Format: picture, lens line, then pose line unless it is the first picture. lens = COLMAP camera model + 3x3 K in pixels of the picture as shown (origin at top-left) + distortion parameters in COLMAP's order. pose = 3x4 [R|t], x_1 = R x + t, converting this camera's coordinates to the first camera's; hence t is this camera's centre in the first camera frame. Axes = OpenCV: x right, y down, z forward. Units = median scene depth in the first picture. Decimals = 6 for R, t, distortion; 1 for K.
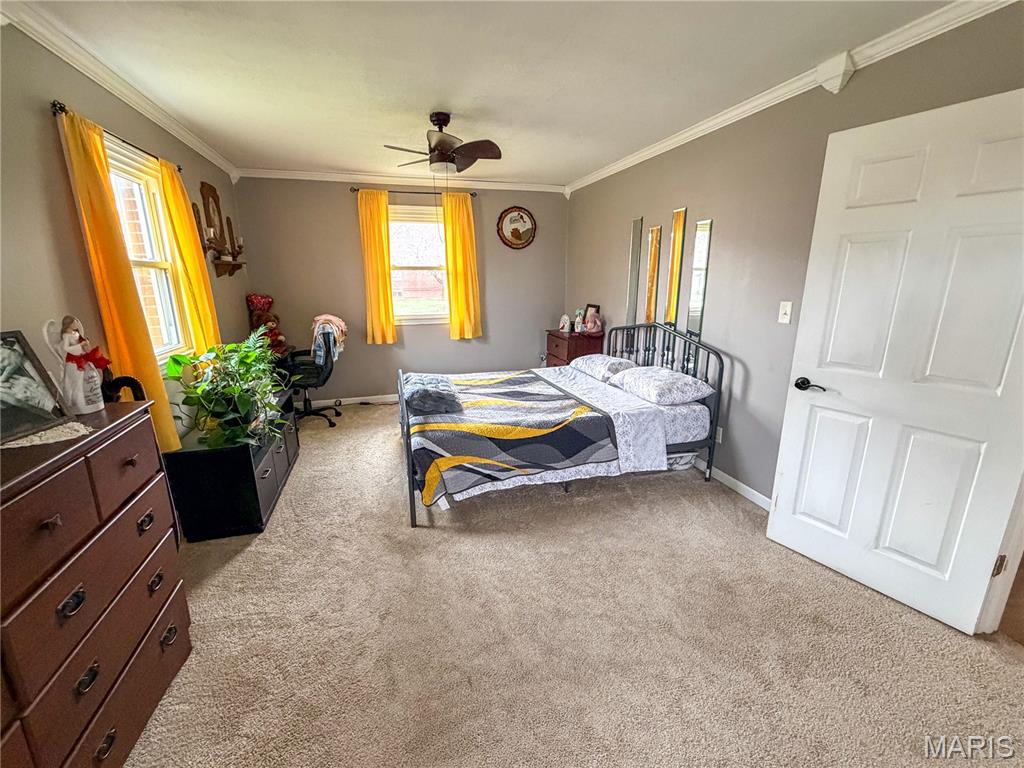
lens RADIAL K [[416.7, 0, 503.5], [0, 416.7, 376.9], [0, 0, 1]] dist [-0.000994, 0.000085]
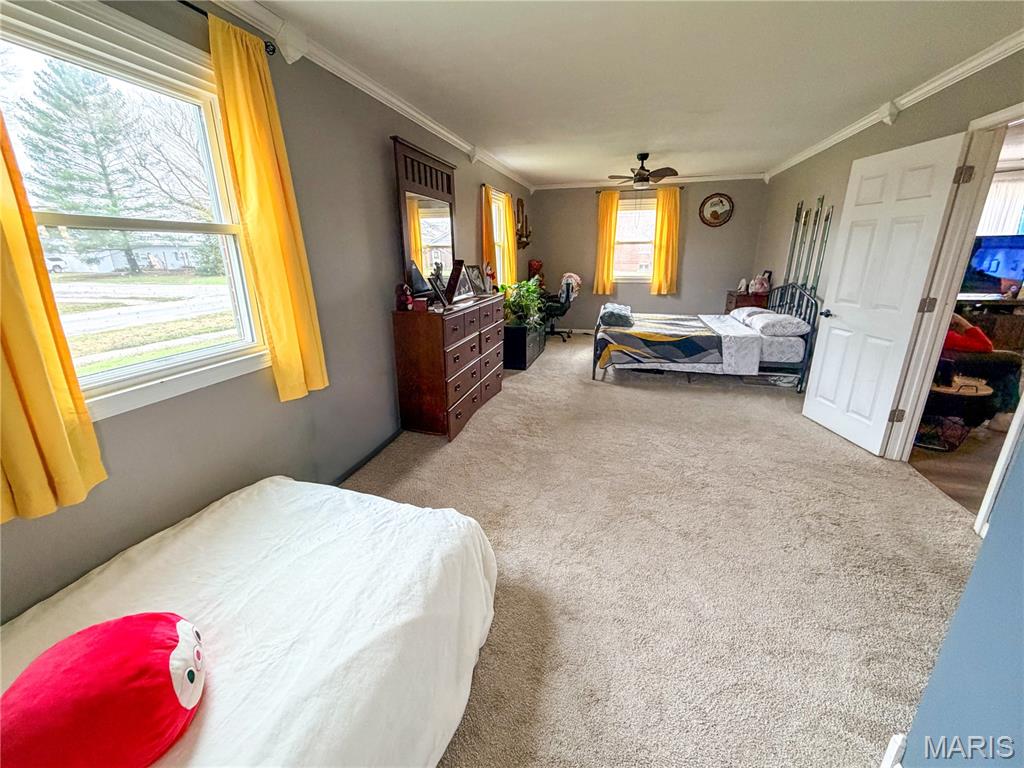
lens RADIAL K [[416.7, 0, 503.5], [0, 416.7, 376.9], [0, 0, 1]] dist [-0.000994, 0.000085]
pose [[0.838193, 0.154742, -0.522960, 0.413999], [-0.123250, 0.987841, 0.094756, 0.199276], [0.531265, -0.014969, 0.847074, -0.803418]]
